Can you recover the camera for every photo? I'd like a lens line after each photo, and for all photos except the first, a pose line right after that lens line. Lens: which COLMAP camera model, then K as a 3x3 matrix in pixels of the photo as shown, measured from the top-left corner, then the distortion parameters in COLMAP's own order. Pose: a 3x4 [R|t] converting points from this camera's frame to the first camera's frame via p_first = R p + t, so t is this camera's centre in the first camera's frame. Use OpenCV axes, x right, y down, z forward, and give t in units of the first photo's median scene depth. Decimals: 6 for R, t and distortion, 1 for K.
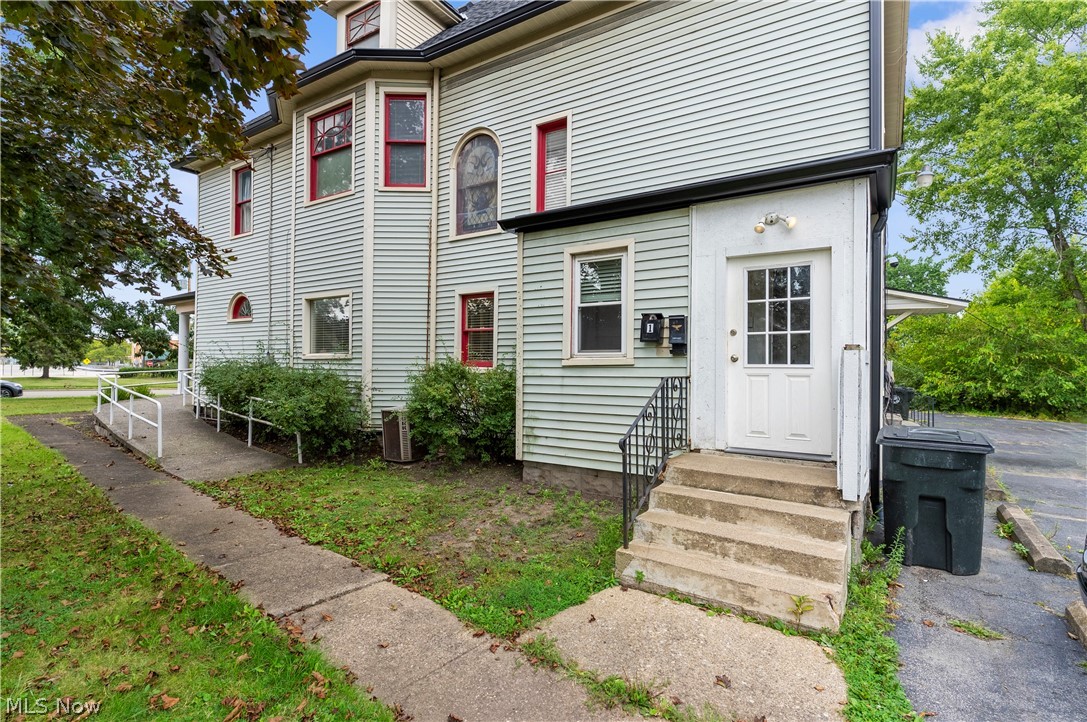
lens RADIAL K [[528.0, 0, 545.9], [0, 528.0, 361.7], [0, 0, 1]] dist [0.002186, -0.002015]
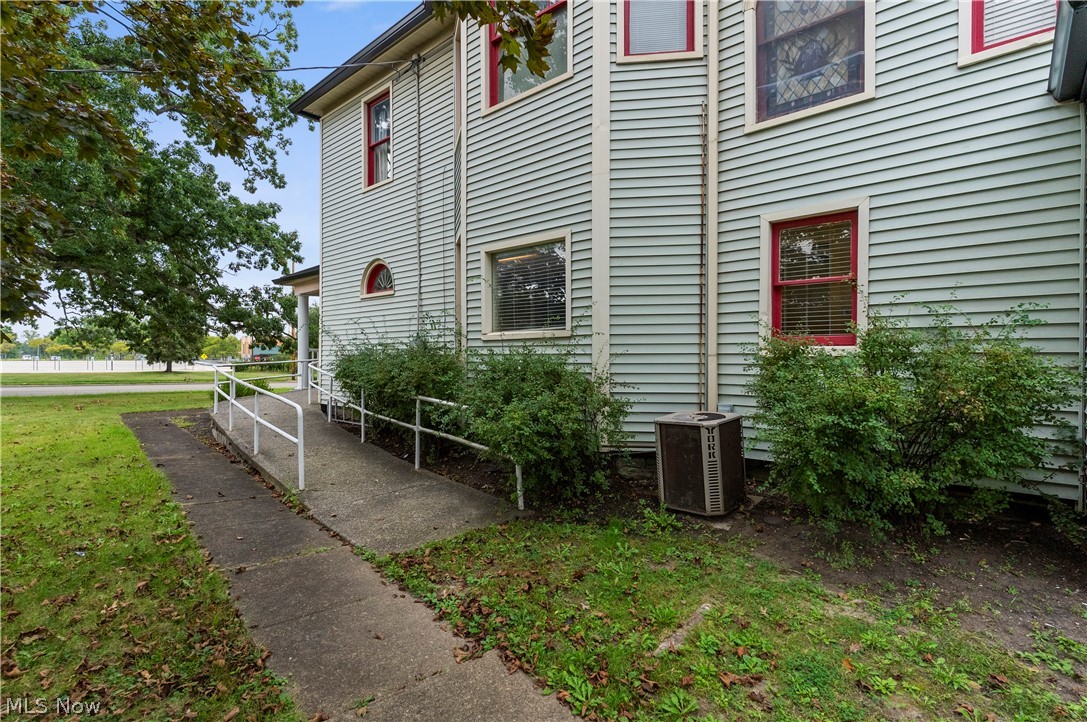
lens RADIAL K [[528.0, 0, 542.0], [0, 528.0, 362.0], [0, 0, 1]] dist [0.002186, -0.002015]
pose [[0.989194, -0.007623, -0.146415, -0.225438], [0.009839, 0.999848, 0.014415, 0.011005], [0.146282, -0.015700, 0.989118, 0.264883]]
